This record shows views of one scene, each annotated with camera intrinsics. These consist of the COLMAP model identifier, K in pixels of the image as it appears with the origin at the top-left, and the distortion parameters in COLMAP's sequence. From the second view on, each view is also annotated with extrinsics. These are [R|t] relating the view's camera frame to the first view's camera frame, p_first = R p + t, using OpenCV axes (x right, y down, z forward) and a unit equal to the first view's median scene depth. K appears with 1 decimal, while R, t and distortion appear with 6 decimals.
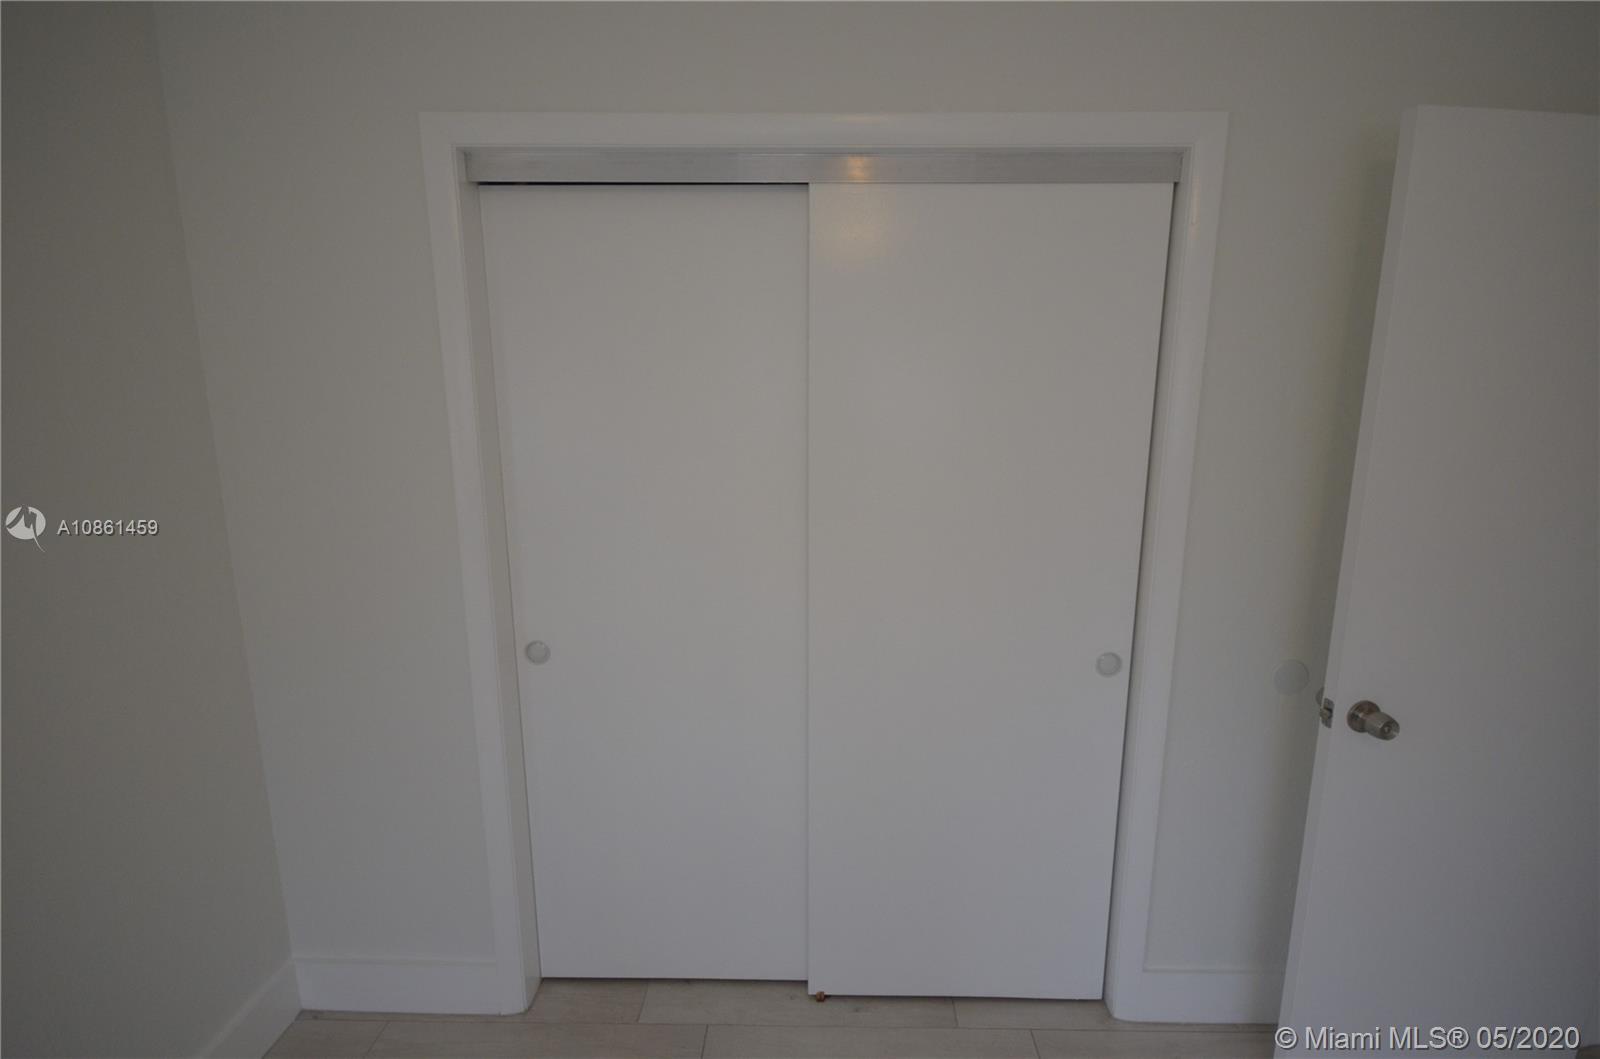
lens RADIAL K [[732.8, 0, 800.0], [0, 732.8, 529.5], [0, 0, 1]] dist [0.023989, 0.000260]
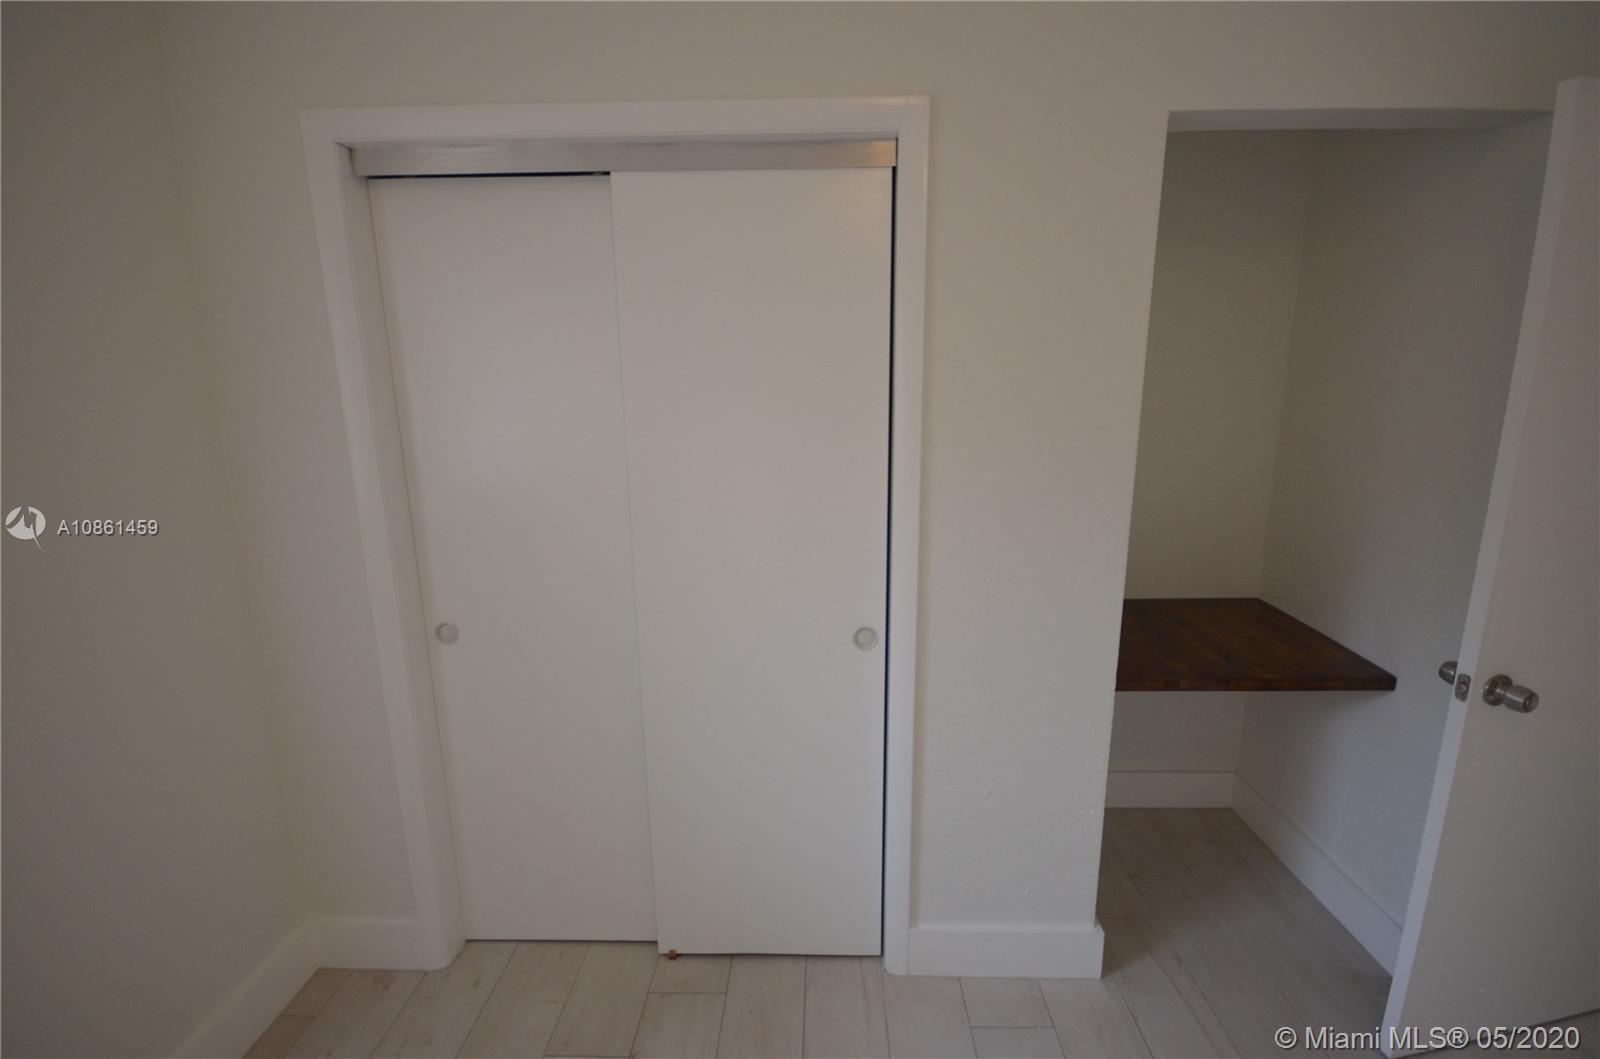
lens RADIAL K [[711.0, 0, 800.0], [0, 711.0, 529.5], [0, 0, 1]] dist [0.033859, -0.019913]
pose [[0.999697, -0.016431, -0.018324, 0.185401], [0.016961, 0.999430, 0.029183, -0.000398], [0.017834, -0.029485, 0.999406, -0.000248]]
